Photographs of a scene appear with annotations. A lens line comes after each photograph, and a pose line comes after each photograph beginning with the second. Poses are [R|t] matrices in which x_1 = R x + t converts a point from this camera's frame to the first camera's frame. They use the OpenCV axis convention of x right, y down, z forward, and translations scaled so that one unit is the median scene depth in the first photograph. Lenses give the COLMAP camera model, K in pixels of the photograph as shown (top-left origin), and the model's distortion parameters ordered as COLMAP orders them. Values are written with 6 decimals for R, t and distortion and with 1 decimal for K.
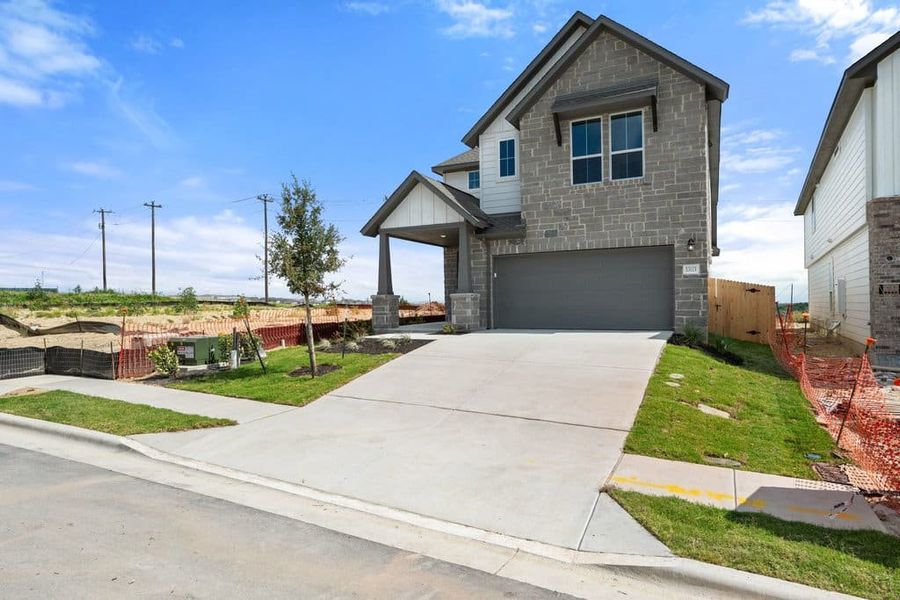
lens RADIAL K [[395.8, 0, 451.2], [0, 395.8, 302.6], [0, 0, 1]] dist [0.000512, 0.000087]
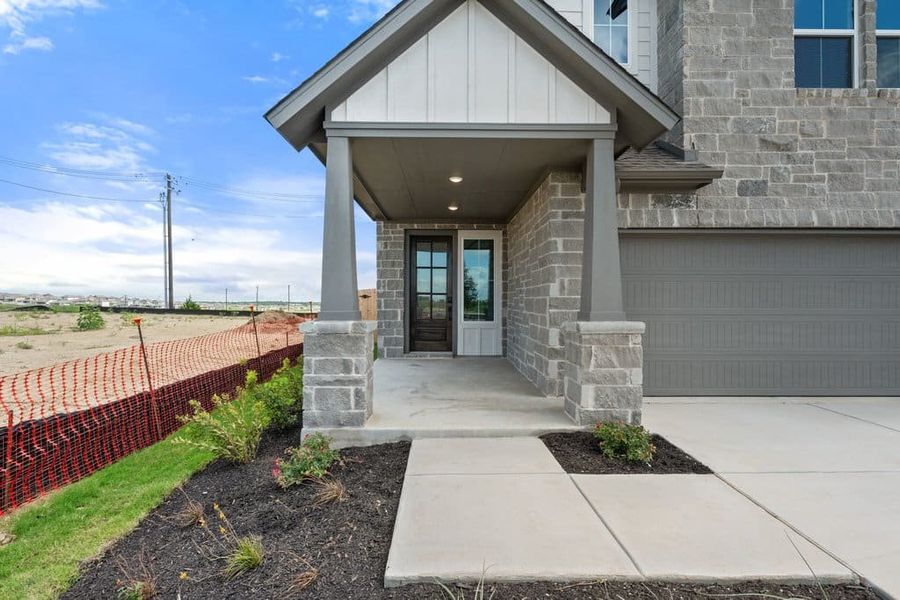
lens RADIAL K [[395.8, 0, 451.2], [0, 395.8, 302.6], [0, 0, 1]] dist [0.000512, 0.000087]
pose [[0.912734, 0.010886, 0.408409, -0.249343], [-0.012935, 0.999914, 0.002254, -0.040982], [-0.408349, -0.007340, 0.912796, 0.738551]]
